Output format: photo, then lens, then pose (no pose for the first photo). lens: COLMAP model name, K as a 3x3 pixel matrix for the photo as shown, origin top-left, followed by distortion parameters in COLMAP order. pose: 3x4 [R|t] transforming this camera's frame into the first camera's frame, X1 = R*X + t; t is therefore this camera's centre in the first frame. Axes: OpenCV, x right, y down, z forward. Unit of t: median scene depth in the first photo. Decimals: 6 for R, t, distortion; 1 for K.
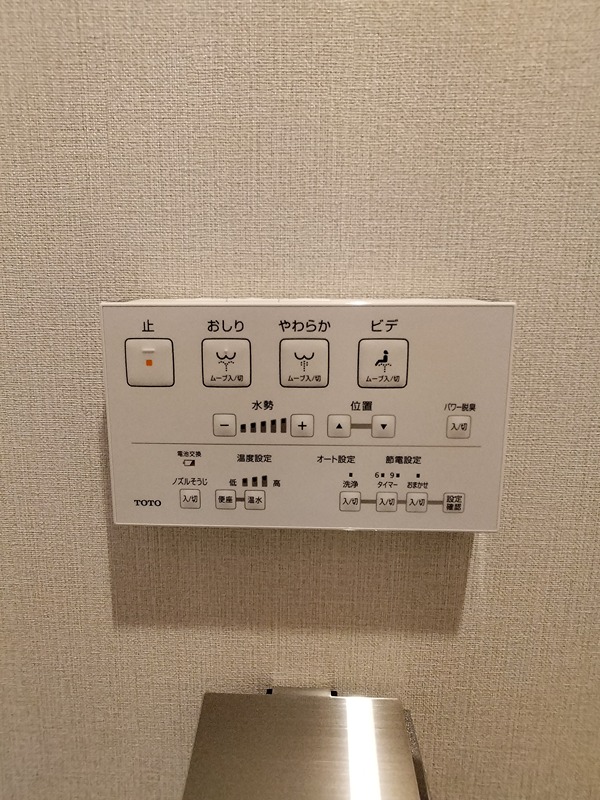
lens RADIAL K [[372.4, 0, 296.7], [0, 372.4, 402.5], [0, 0, 1]] dist [0.000088, -0.000008]
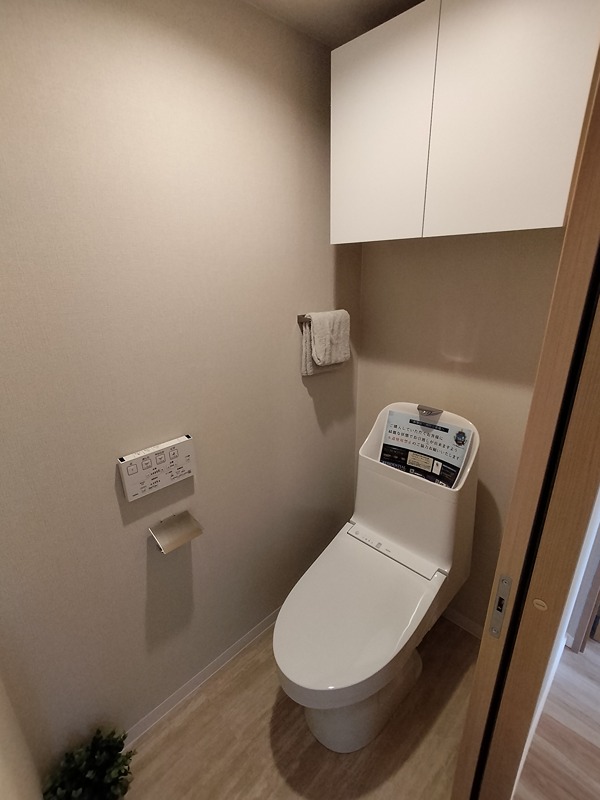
lens RADIAL K [[372.4, 0, 296.7], [0, 372.4, 402.5], [0, 0, 1]] dist [0.000088, -0.000008]
pose [[0.689461, -0.259657, 0.676182, -2.026486], [0.127859, 0.962506, 0.239238, -1.905952], [-0.712949, -0.078489, 0.696809, -4.062638]]
